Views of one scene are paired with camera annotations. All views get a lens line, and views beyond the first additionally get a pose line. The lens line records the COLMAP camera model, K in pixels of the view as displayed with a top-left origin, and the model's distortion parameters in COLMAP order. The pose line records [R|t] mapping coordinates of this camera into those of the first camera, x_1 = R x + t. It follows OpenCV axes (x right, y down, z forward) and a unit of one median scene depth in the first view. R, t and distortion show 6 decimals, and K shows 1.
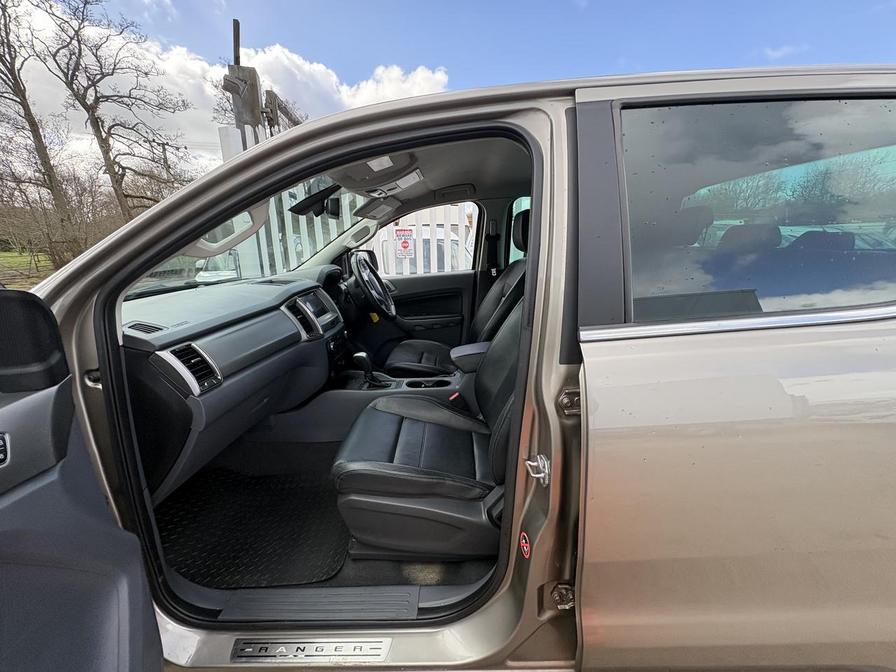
lens RADIAL K [[356.6, 0, 446.2], [0, 356.6, 336.6], [0, 0, 1]] dist [0.000256, 0.000229]
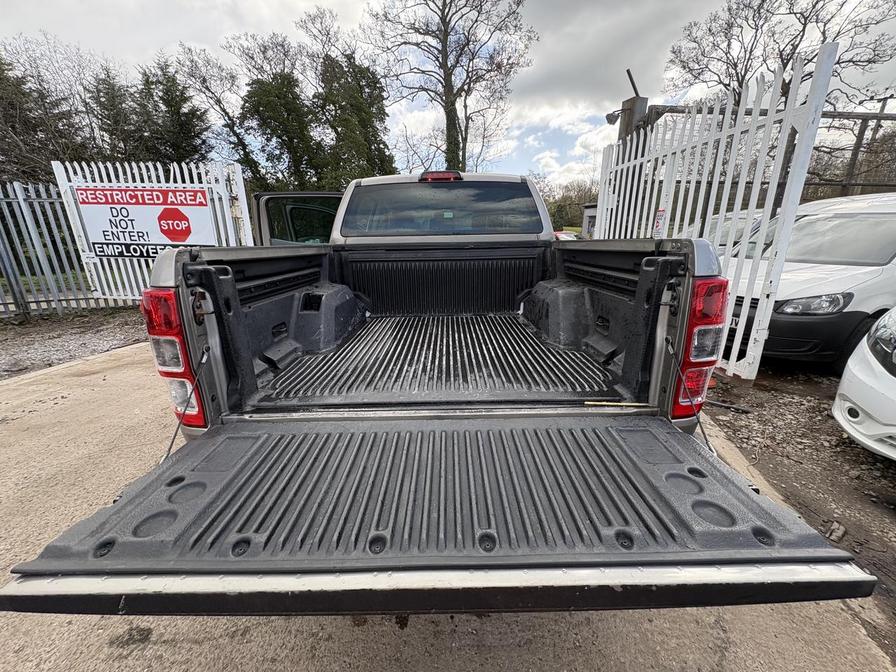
lens RADIAL K [[359.6, 0, 450.4], [0, 359.6, 337.3], [0, 0, 1]] dist [-0.003819, 0.000725]
pose [[0.016836, 0.296852, -0.954775, 2.101357], [-0.236799, 0.928928, 0.284640, -0.201491], [0.971413, 0.221298, 0.085934, 0.745665]]
